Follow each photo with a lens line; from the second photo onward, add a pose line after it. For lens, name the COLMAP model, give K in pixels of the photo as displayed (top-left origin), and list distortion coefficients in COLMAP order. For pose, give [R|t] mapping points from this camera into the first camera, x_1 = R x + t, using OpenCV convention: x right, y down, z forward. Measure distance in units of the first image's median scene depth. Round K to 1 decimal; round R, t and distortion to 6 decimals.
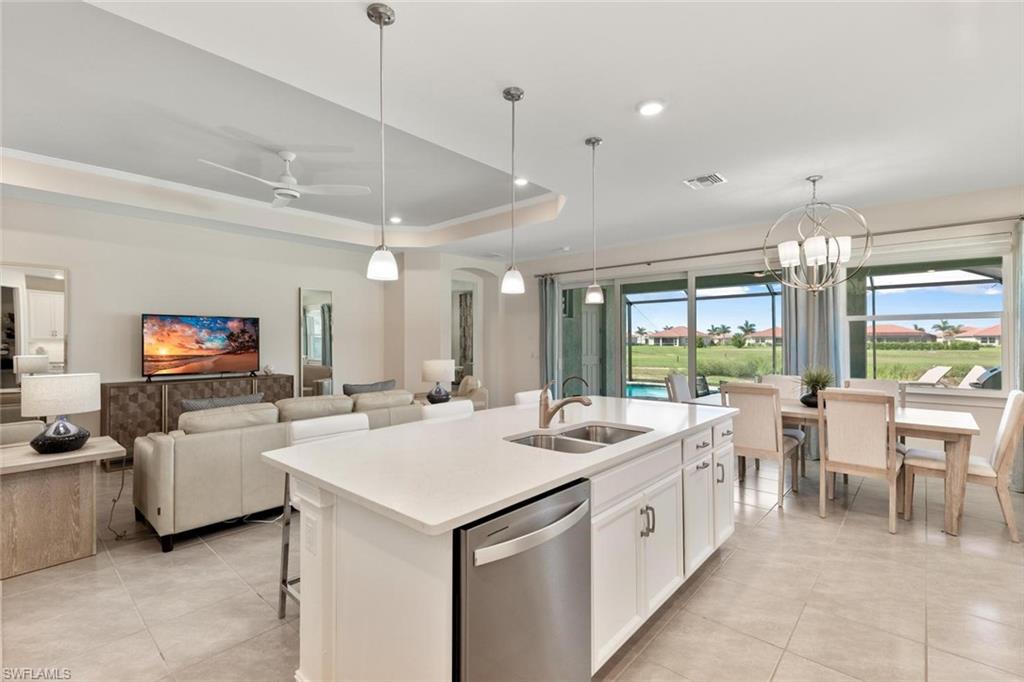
lens RADIAL K [[459.4, 0, 506.9], [0, 459.4, 339.0], [0, 0, 1]] dist [0.007180, -0.000672]
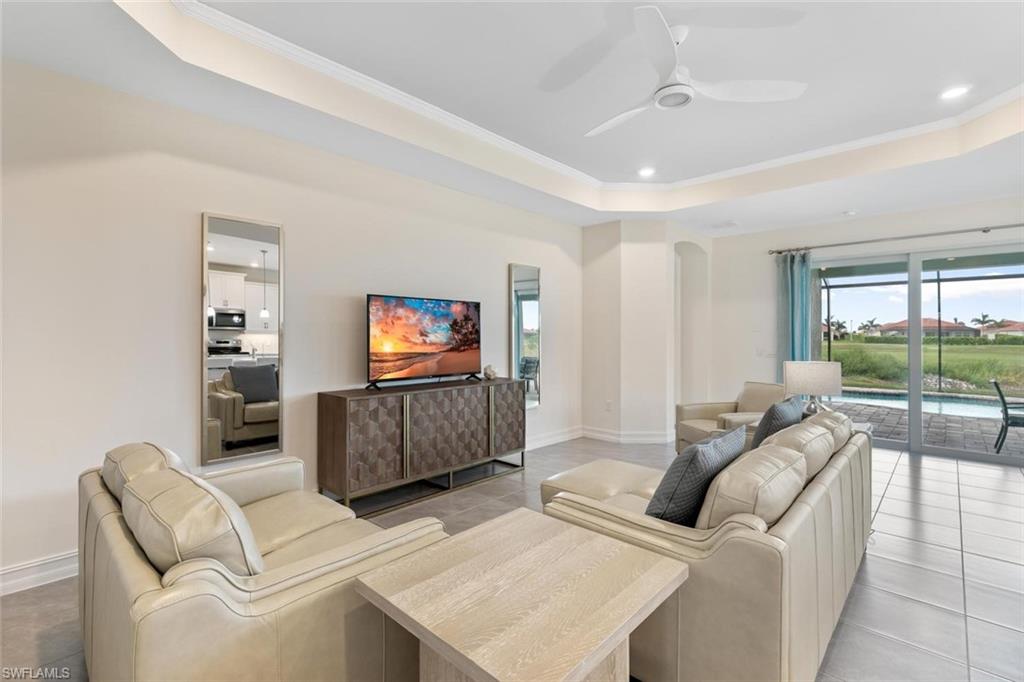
lens RADIAL K [[459.4, 0, 508.2], [0, 459.4, 333.5], [0, 0, 1]] dist [0.007180, -0.000672]
pose [[0.999635, 0.003592, -0.026782, -0.483496], [-0.003493, 0.999987, 0.003738, 0.002603], [0.026795, -0.003643, 0.999634, 0.261857]]
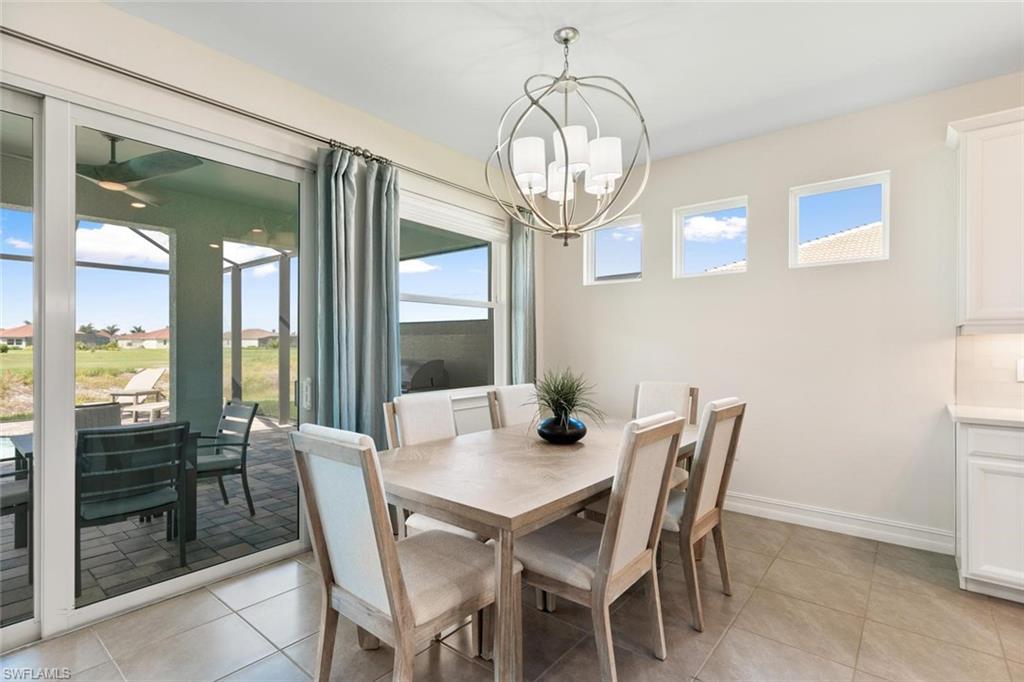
lens RADIAL K [[482.4, 0, 512.1], [0, 482.4, 342.0], [0, 0, 1]] dist [0.005464, -0.000496]
pose [[-0.050233, 0.004116, 0.998729, 0.054495], [-0.005795, 0.999973, -0.004412, 0.019456], [-0.998721, -0.006010, -0.050208, 0.729613]]
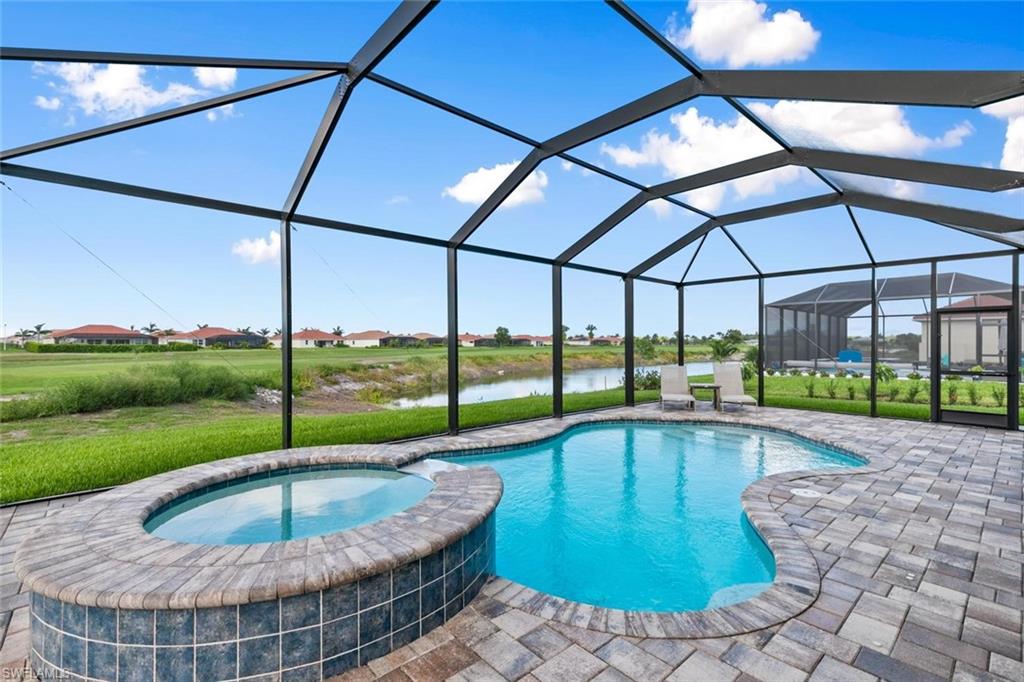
lens RADIAL K [[459.4, 0, 511.6], [0, 459.4, 342.3], [0, 0, 1]] dist [0.007180, -0.000672]
pose [[0.101898, 0.001798, 0.994793, -0.120949], [-0.004486, 0.999989, -0.001348, 0.020407], [-0.994785, -0.004325, 0.101905, 2.320415]]
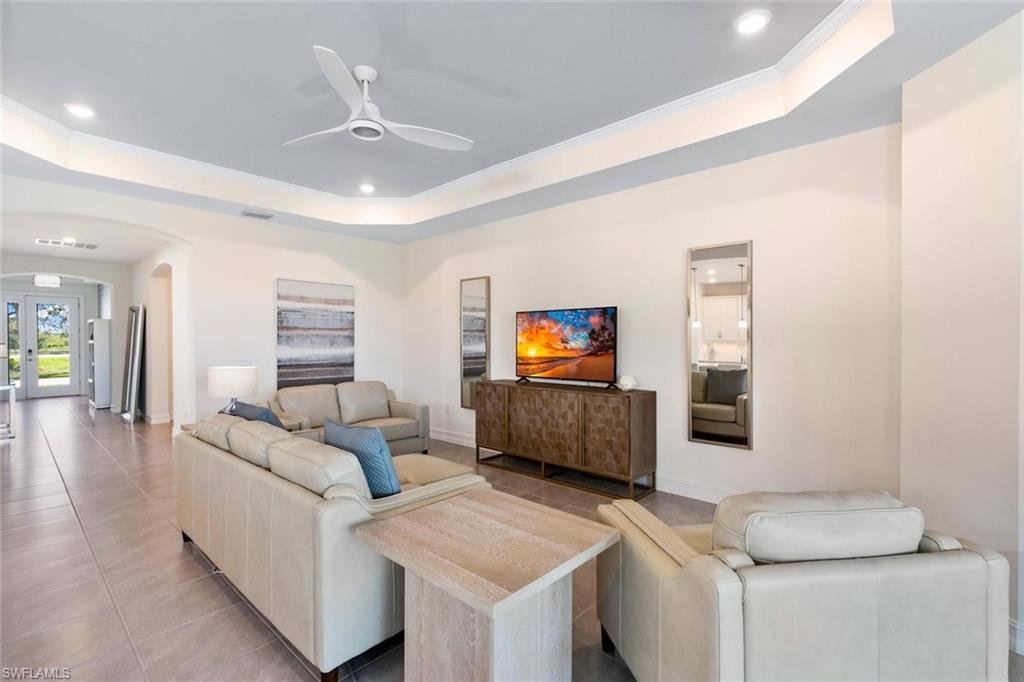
lens RADIAL K [[459.4, 0, 515.8], [0, 459.4, 343.2], [0, 0, 1]] dist [0.007180, -0.000672]
pose [[0.001049, 0.011166, -0.999937, 0.151317], [0.006807, 0.999914, 0.011173, 0.000437], [0.999976, -0.006818, 0.000973, 0.858219]]
